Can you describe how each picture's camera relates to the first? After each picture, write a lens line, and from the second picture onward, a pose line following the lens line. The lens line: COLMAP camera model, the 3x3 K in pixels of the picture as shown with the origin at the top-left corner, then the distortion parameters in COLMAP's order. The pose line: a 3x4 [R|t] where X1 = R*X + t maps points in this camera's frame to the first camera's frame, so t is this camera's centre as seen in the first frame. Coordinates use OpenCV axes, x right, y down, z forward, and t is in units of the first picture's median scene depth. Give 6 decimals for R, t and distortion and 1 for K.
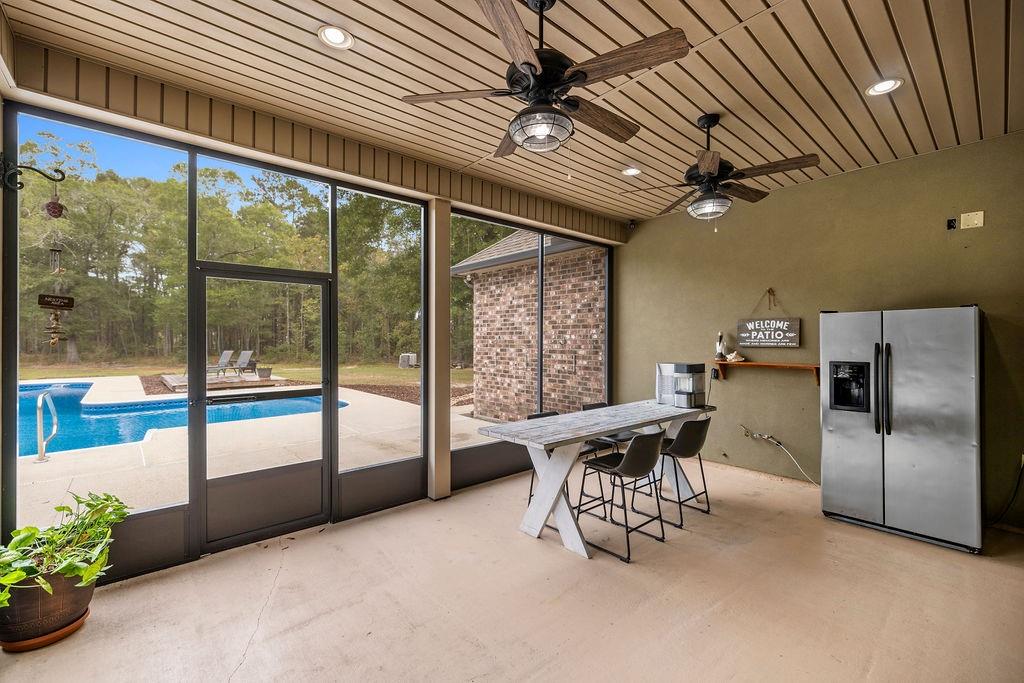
lens RADIAL K [[430.0, 0, 508.6], [0, 430.0, 341.1], [0, 0, 1]] dist [-0.003429, 0.000323]
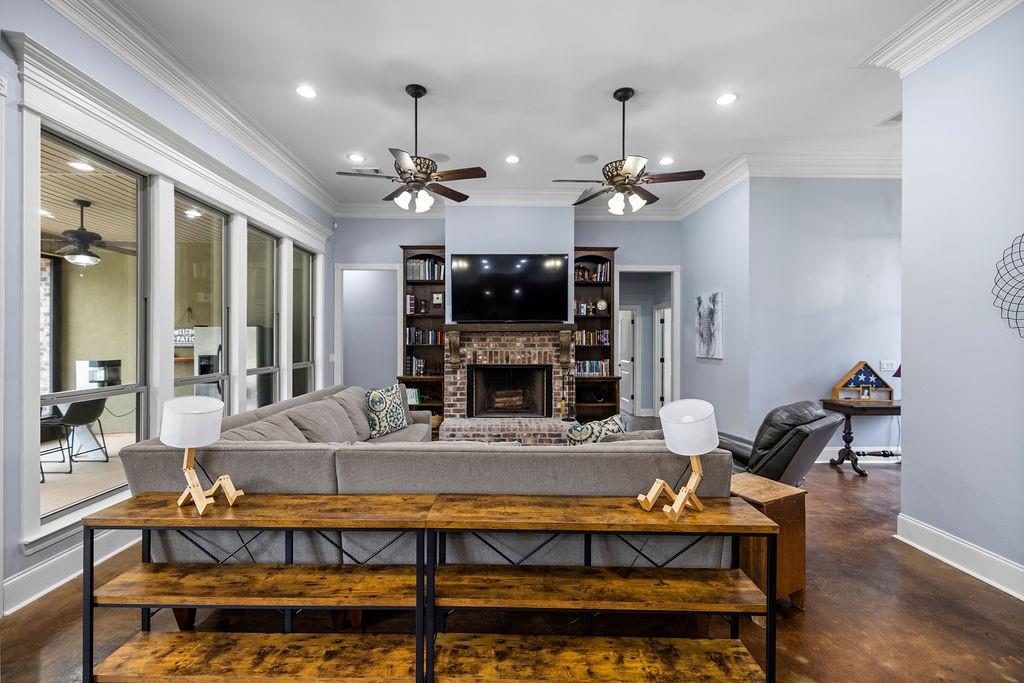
lens RADIAL K [[430.0, 0, 512.8], [0, 430.0, 341.0], [0, 0, 1]] dist [-0.003429, 0.000323]
pose [[0.629405, 0.001286, 0.777076, 0.177319], [-0.000168, 0.999999, -0.001519, -0.007013], [-0.777077, 0.000826, 0.629405, -0.883977]]
